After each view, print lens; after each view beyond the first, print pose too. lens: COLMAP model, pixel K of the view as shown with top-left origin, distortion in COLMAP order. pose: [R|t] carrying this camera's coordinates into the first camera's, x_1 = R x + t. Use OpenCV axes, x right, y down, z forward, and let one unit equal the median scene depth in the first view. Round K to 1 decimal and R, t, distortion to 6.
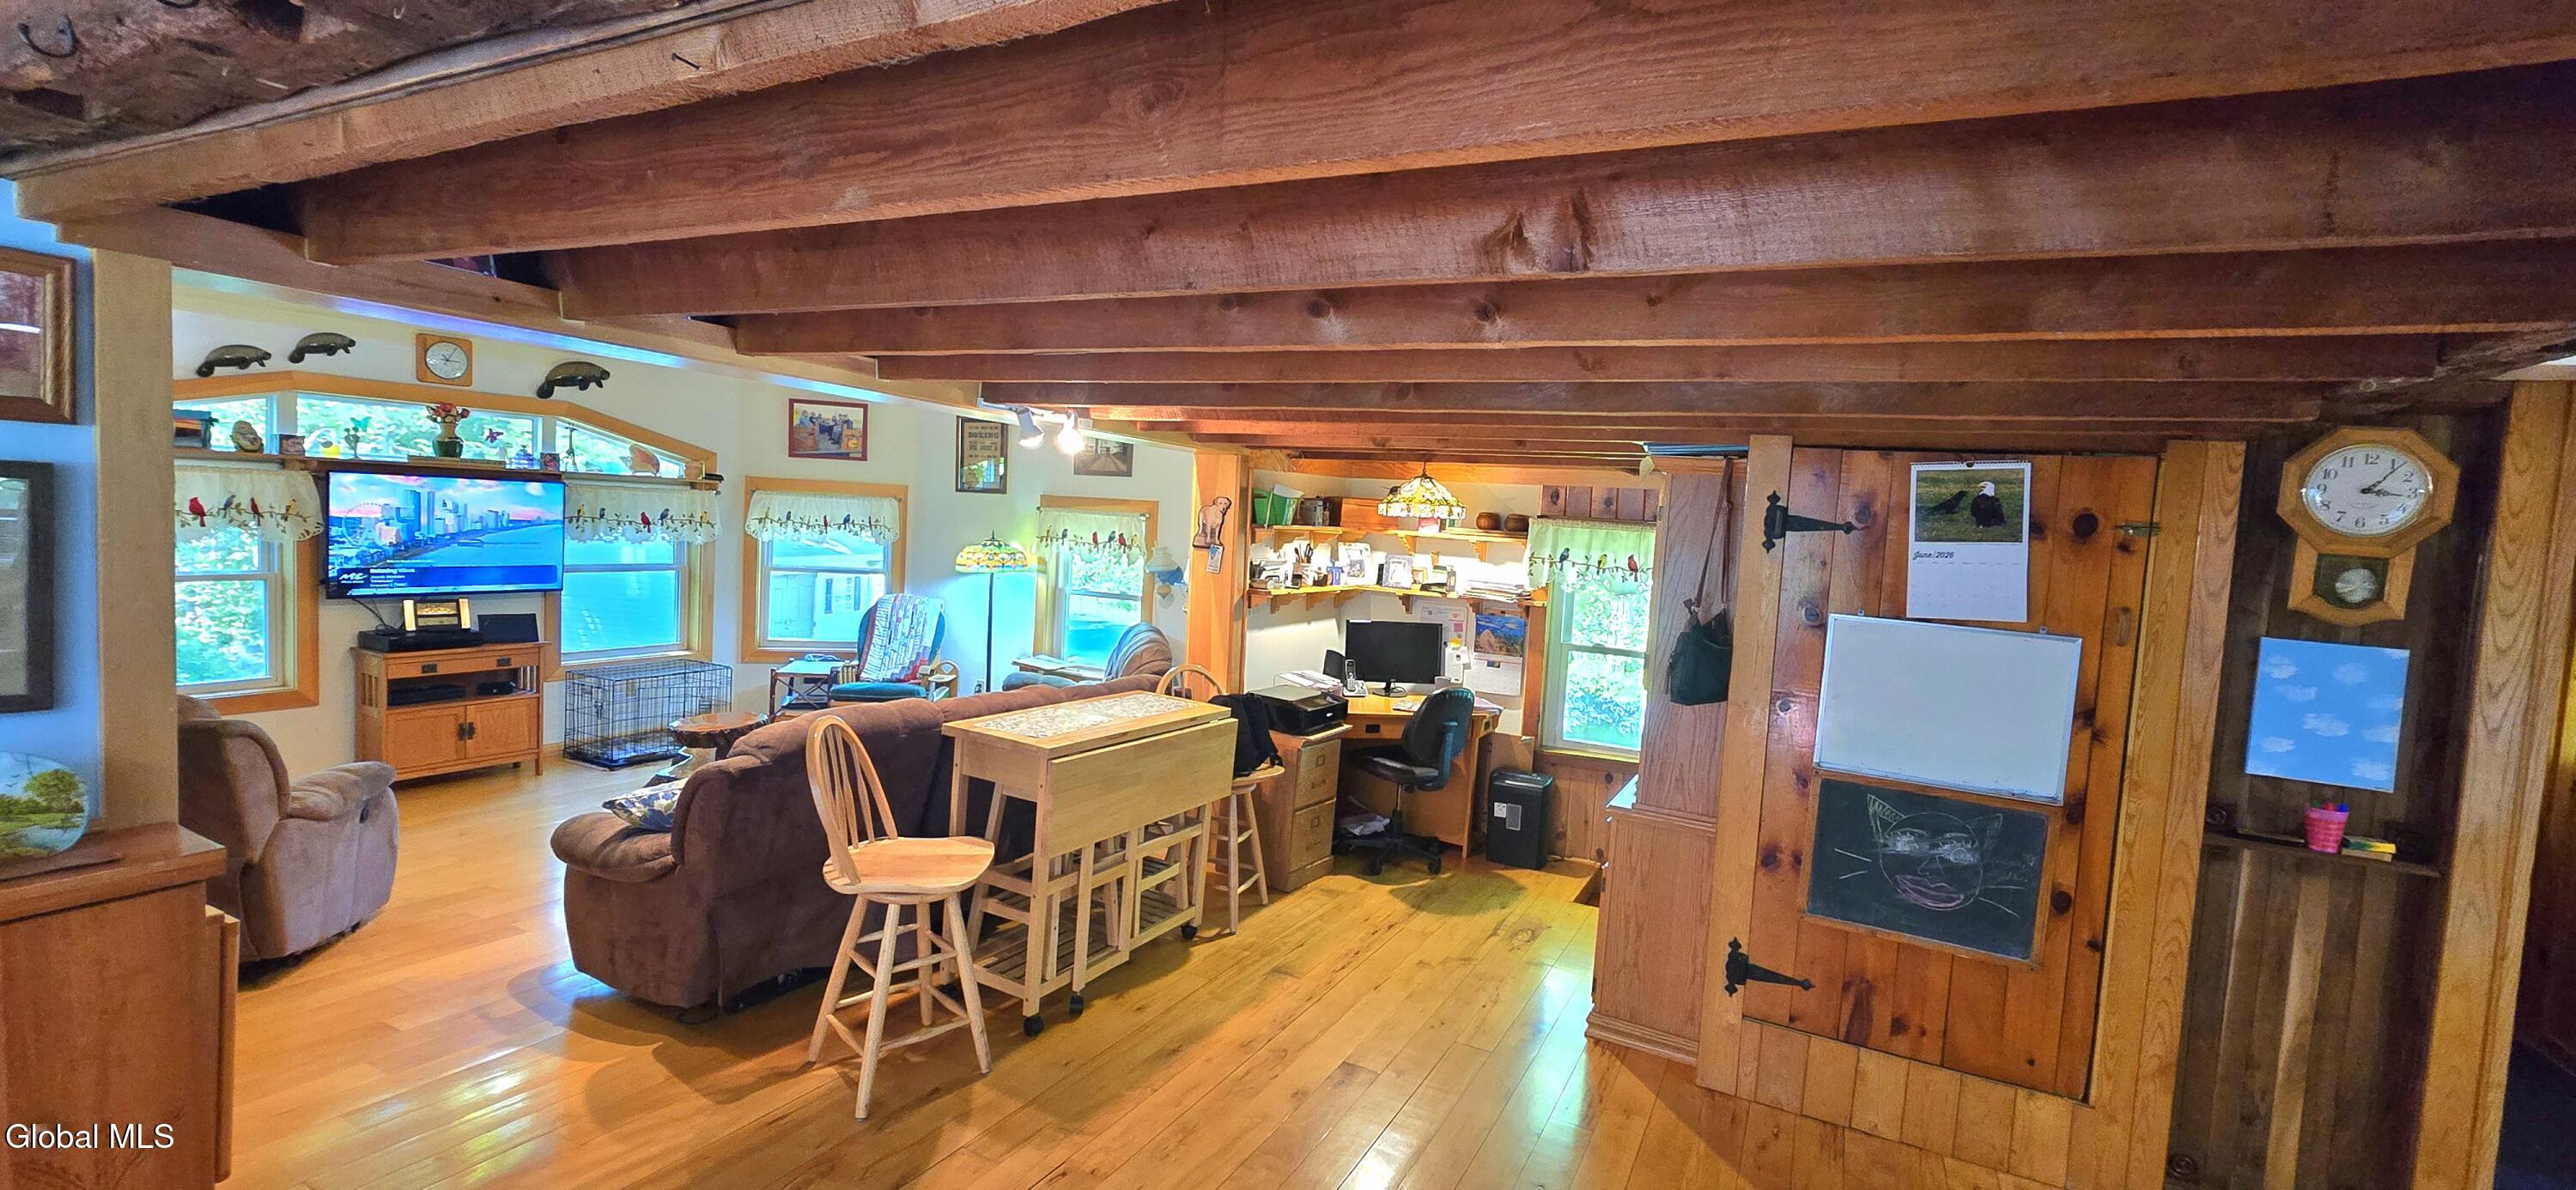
lens RADIAL K [[1058.9, 0, 1286.4], [0, 1058.9, 581.0], [0, 0, 1]] dist [-0.001138, 0.000122]
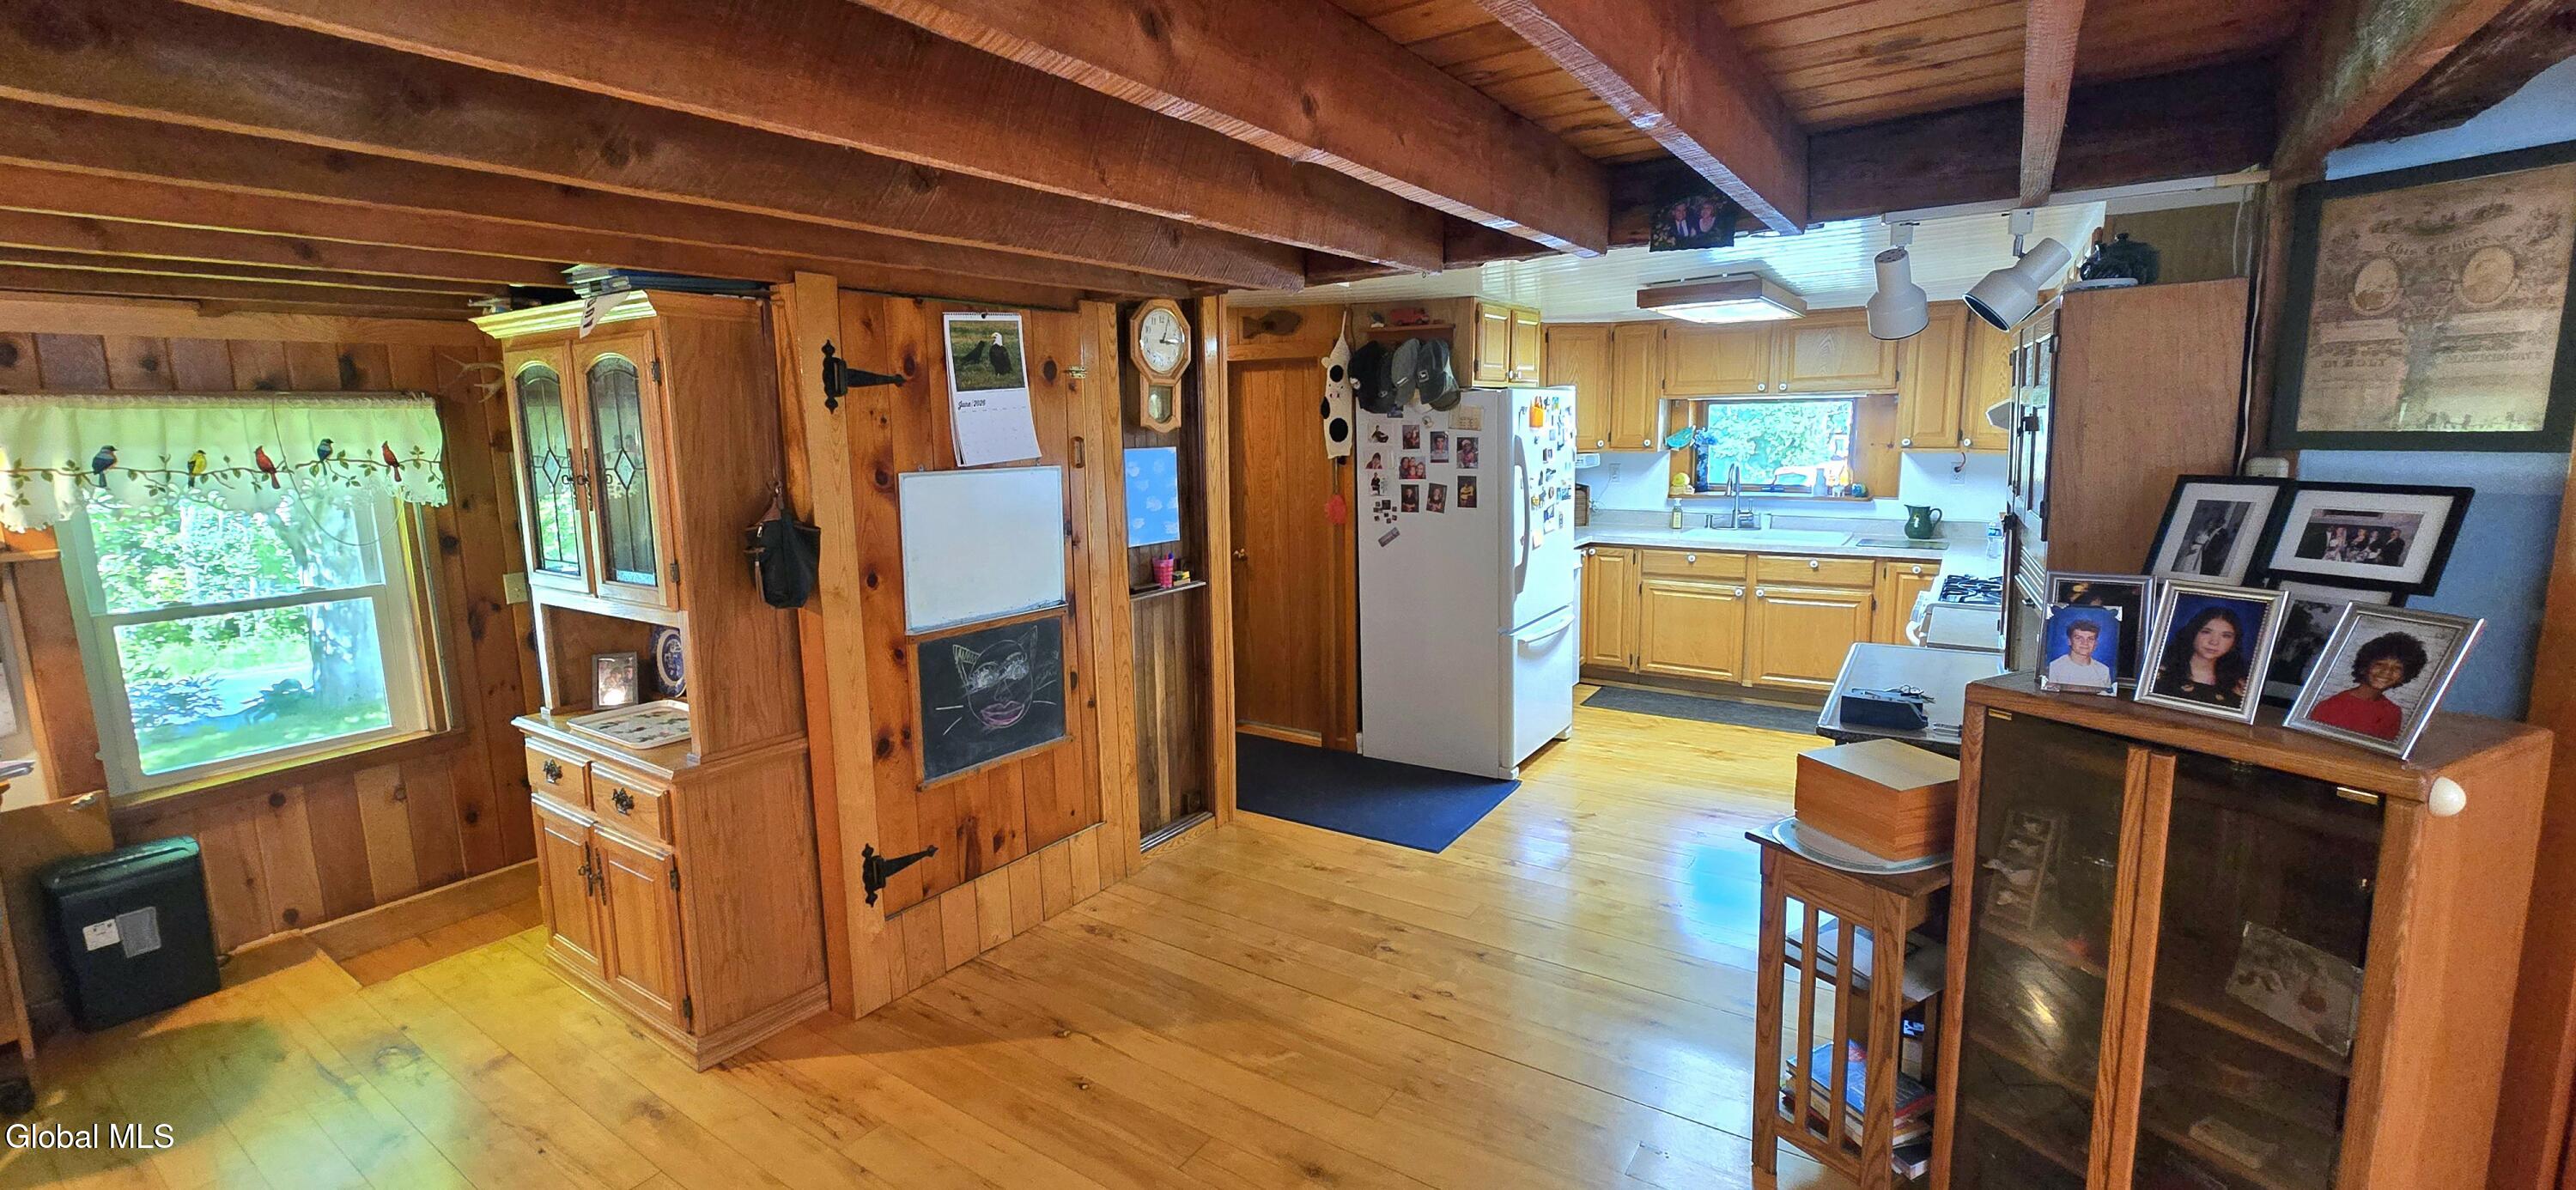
lens RADIAL K [[1058.9, 0, 1286.4], [0, 1058.9, 581.0], [0, 0, 1]] dist [-0.001138, 0.000122]
pose [[0.115408, -0.215734, 0.969608, -0.396170], [0.085432, 0.974669, 0.206691, -0.042722], [-0.989638, 0.058981, 0.130915, 0.556772]]
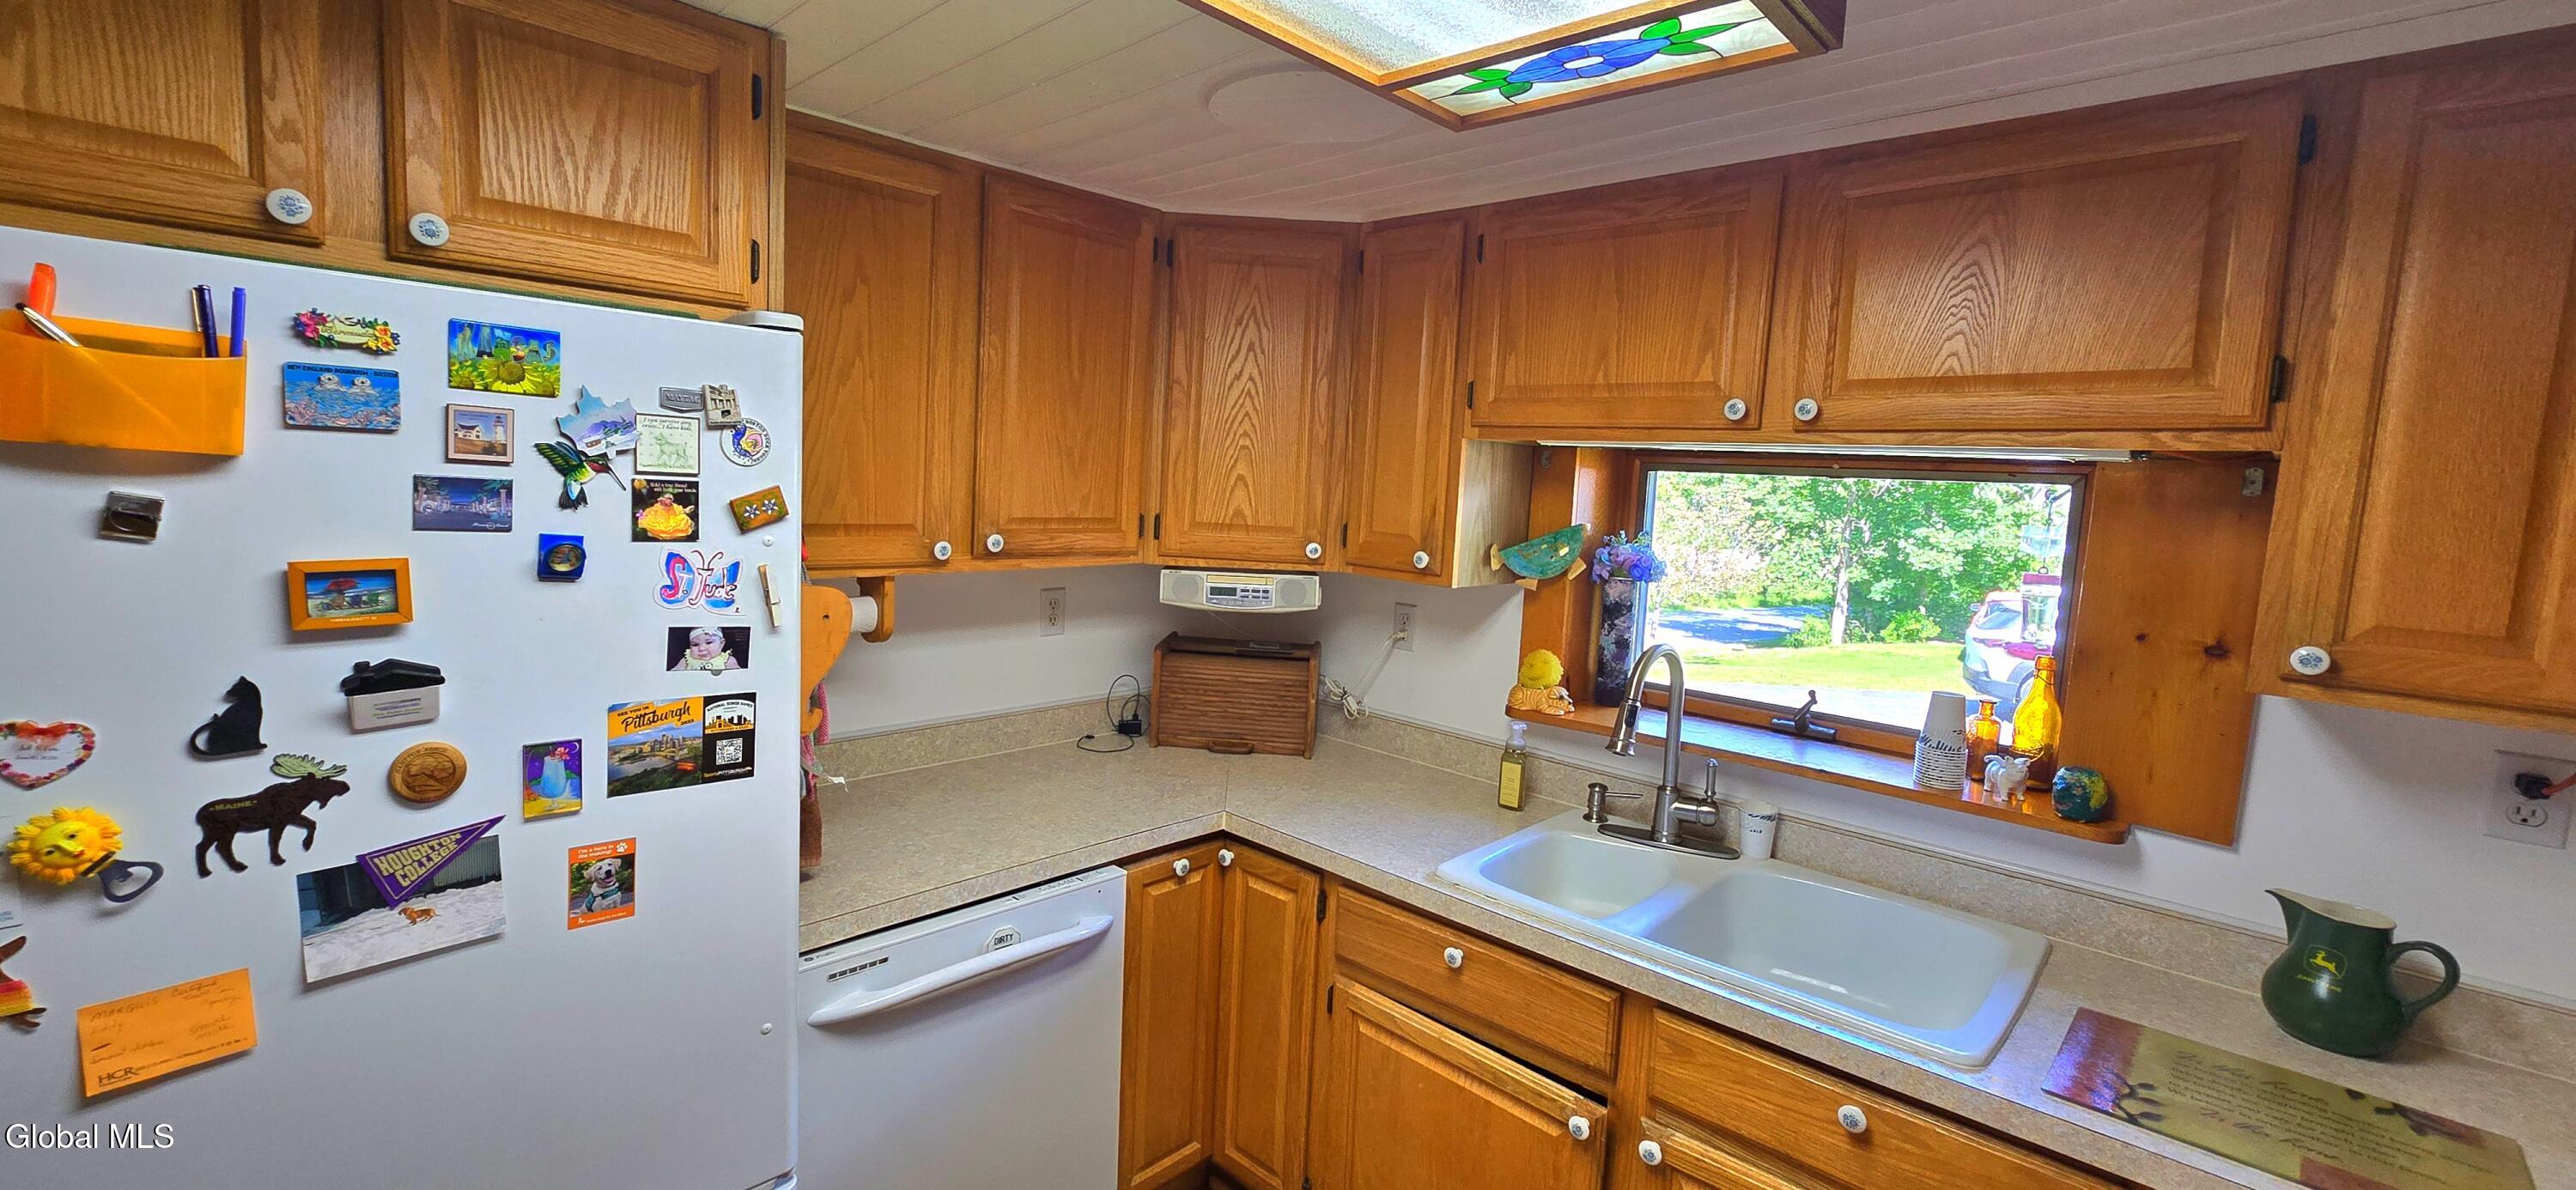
lens RADIAL K [[1058.9, 0, 1286.4], [0, 1058.9, 581.0], [0, 0, 1]] dist [-0.001138, 0.000122]
pose [[0.284885, -0.141525, 0.948056, 1.026901], [0.023066, 0.989766, 0.140820, 0.090976], [-0.958284, -0.018250, 0.285234, -0.000230]]
